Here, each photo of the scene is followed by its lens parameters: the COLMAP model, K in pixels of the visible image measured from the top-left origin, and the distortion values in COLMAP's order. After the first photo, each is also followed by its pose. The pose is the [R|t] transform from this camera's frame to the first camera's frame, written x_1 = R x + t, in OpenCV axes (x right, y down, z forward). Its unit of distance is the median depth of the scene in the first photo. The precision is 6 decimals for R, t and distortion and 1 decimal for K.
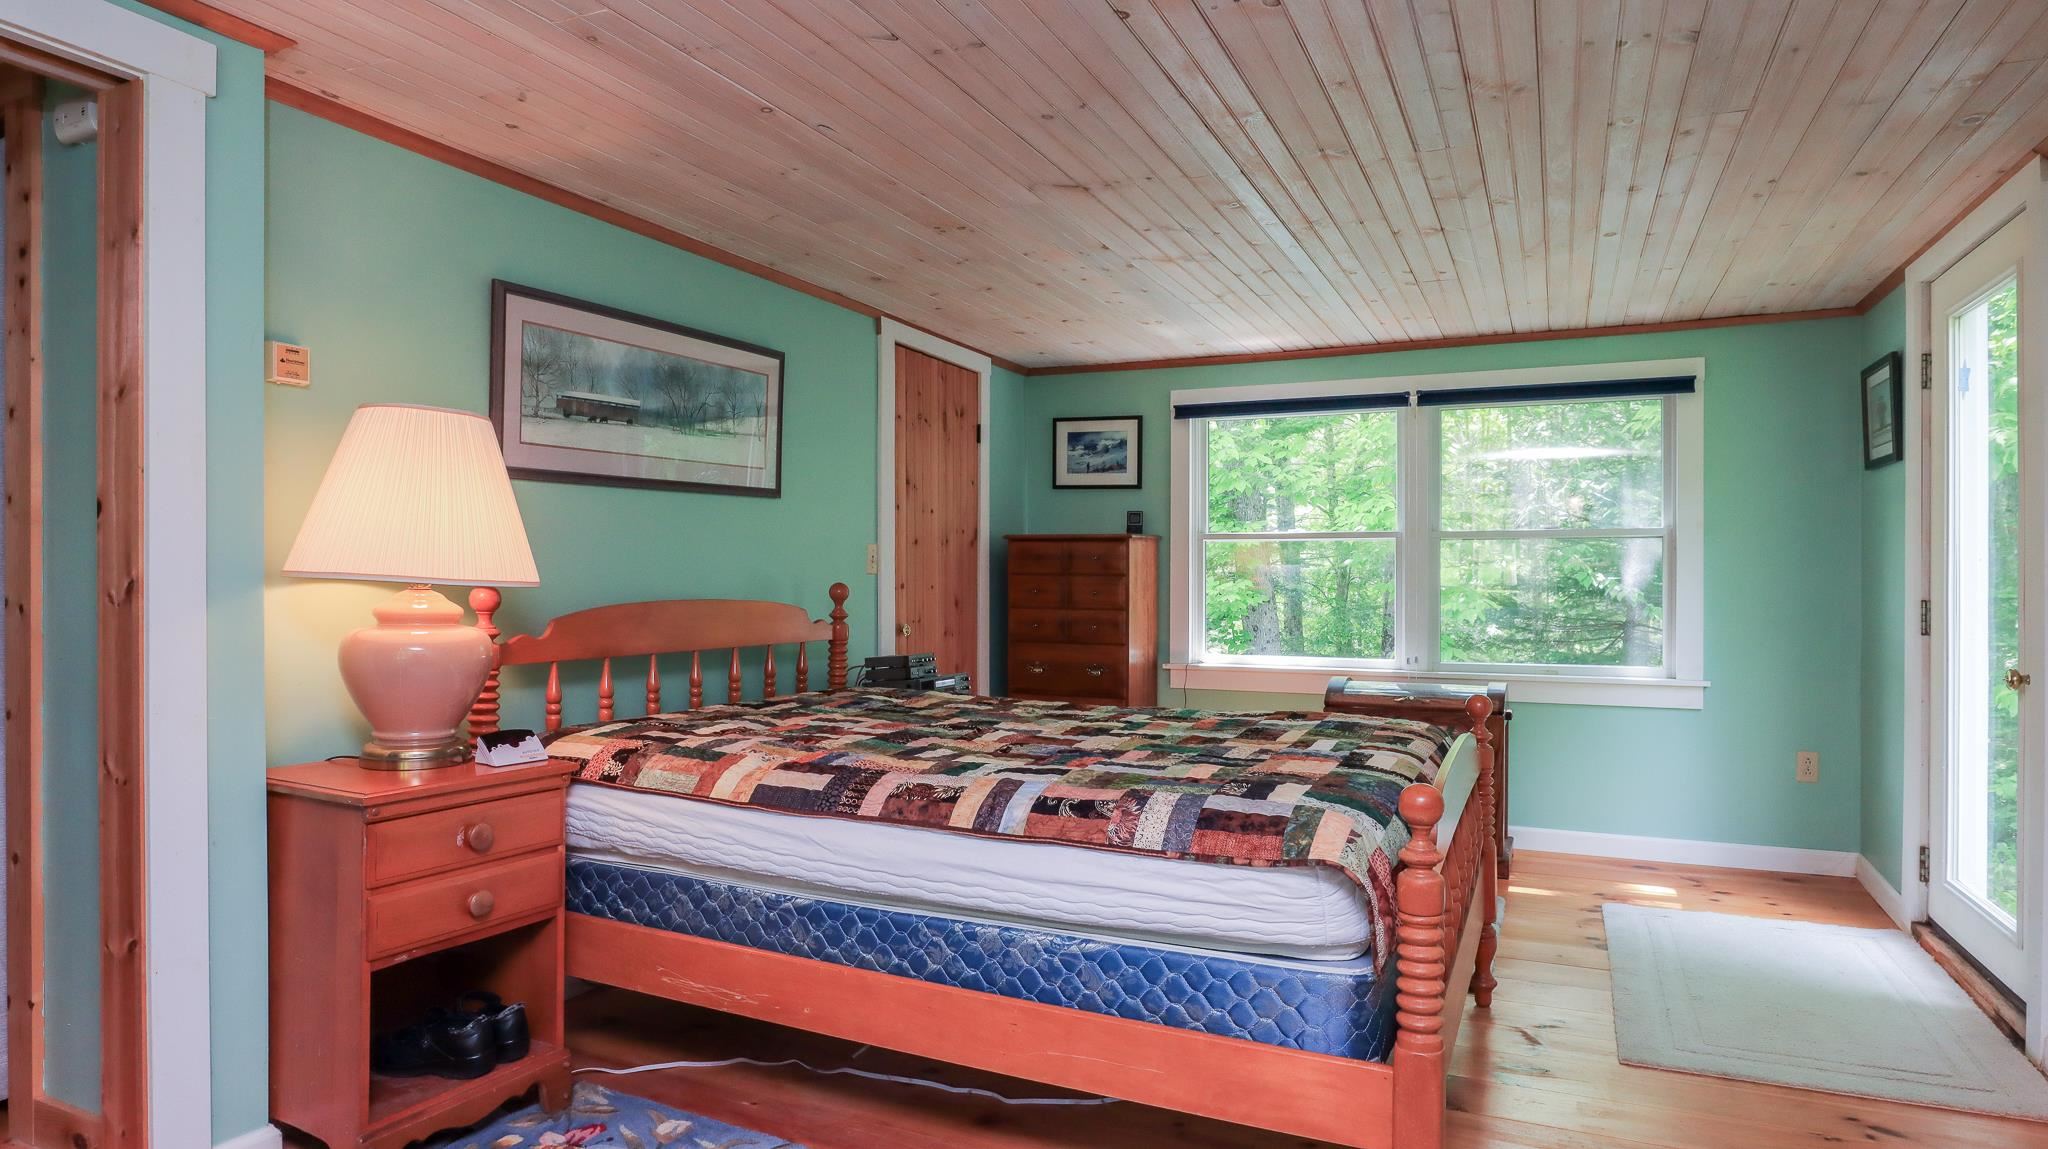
lens RADIAL K [[1190.8, 0, 1024.9], [0, 1190.8, 567.3], [0, 0, 1]] dist [-0.034707, 0.021482]
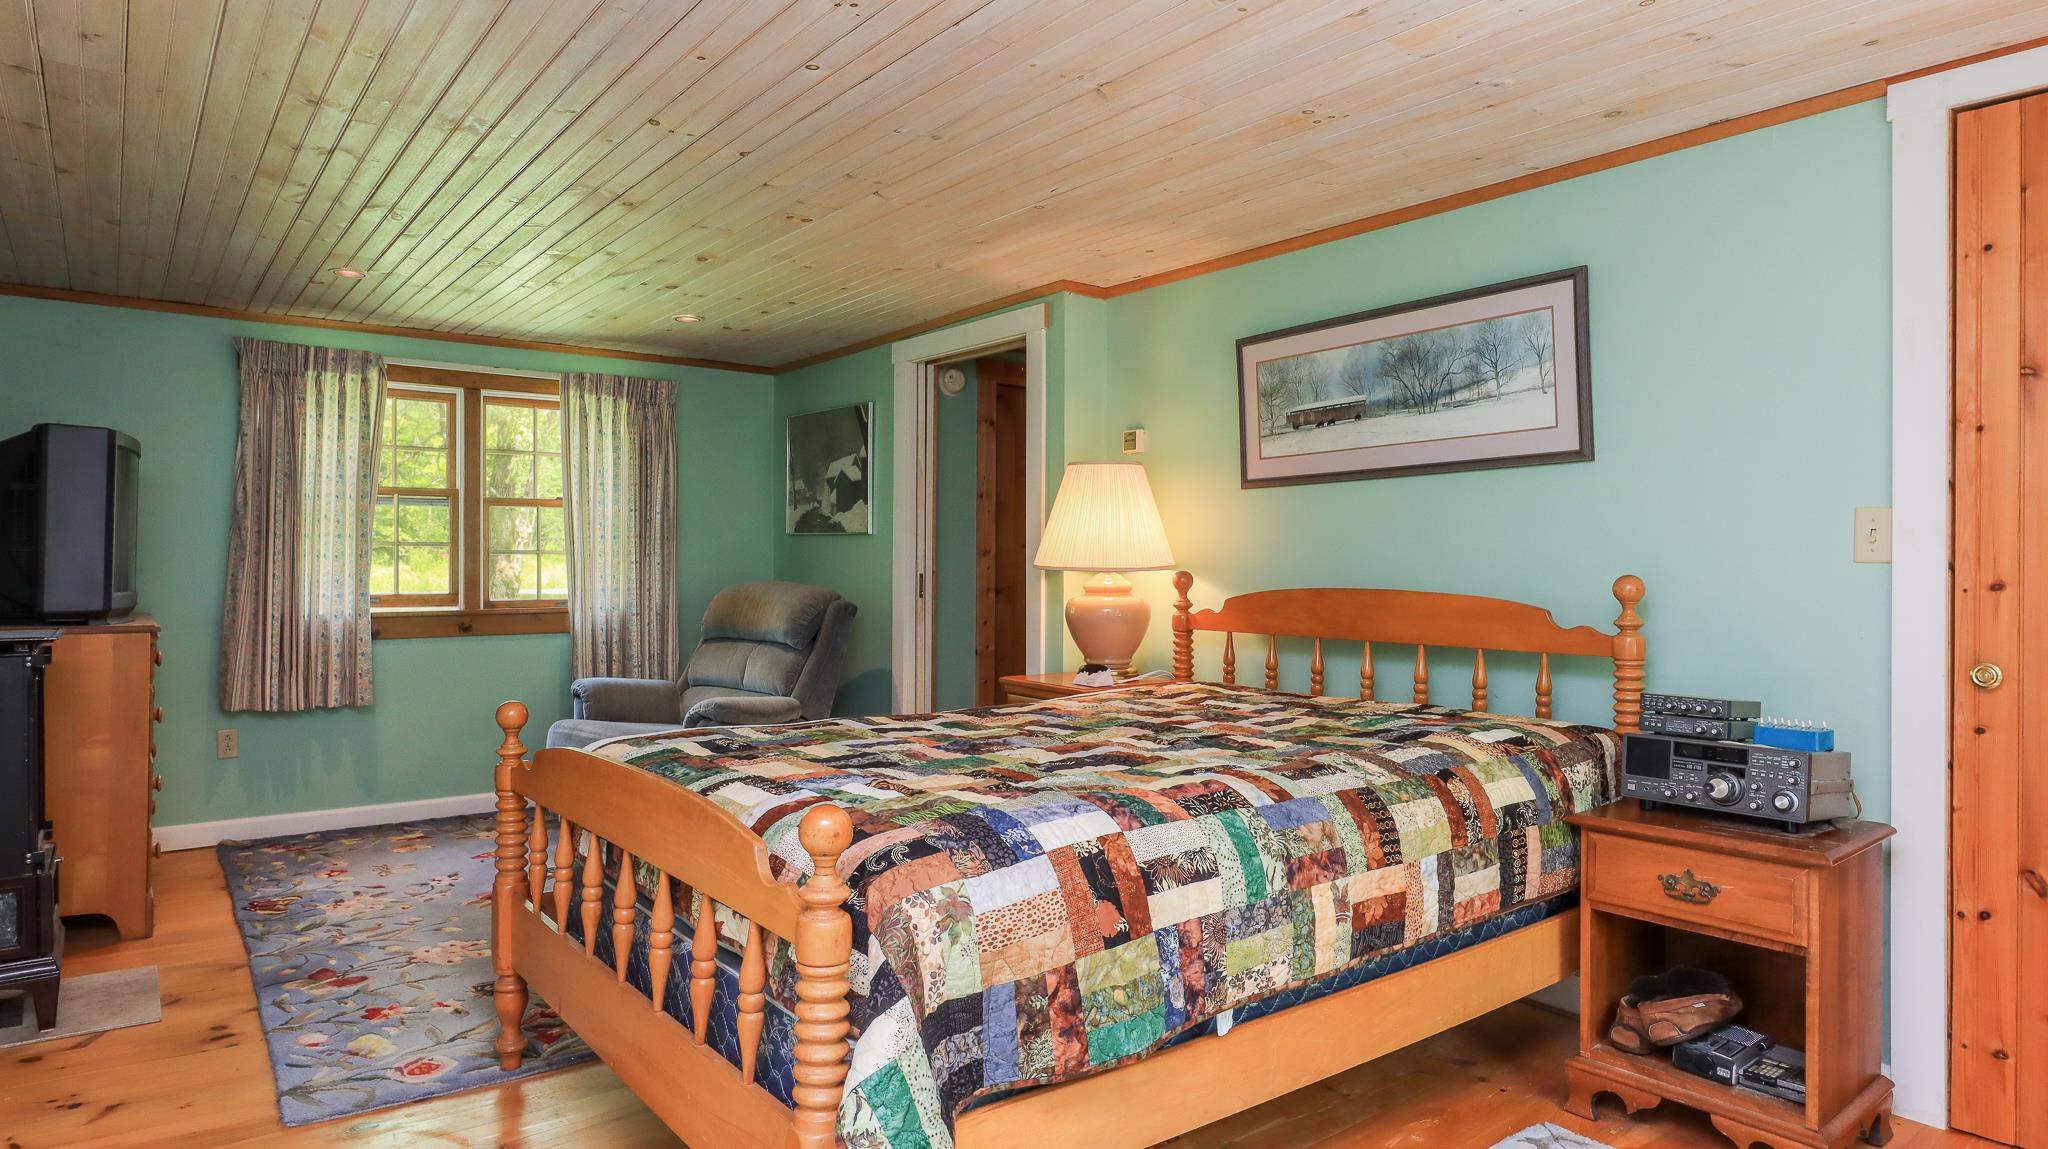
lens RADIAL K [[1190.8, 0, 1027.1], [0, 1190.8, 570.1], [0, 0, 1]] dist [-0.034707, 0.021482]
pose [[-0.458925, 0.001299, -0.888474, 0.735714], [0.001508, 0.999999, 0.000683, 0.011231], [0.888474, -0.001027, -0.458926, 1.224708]]
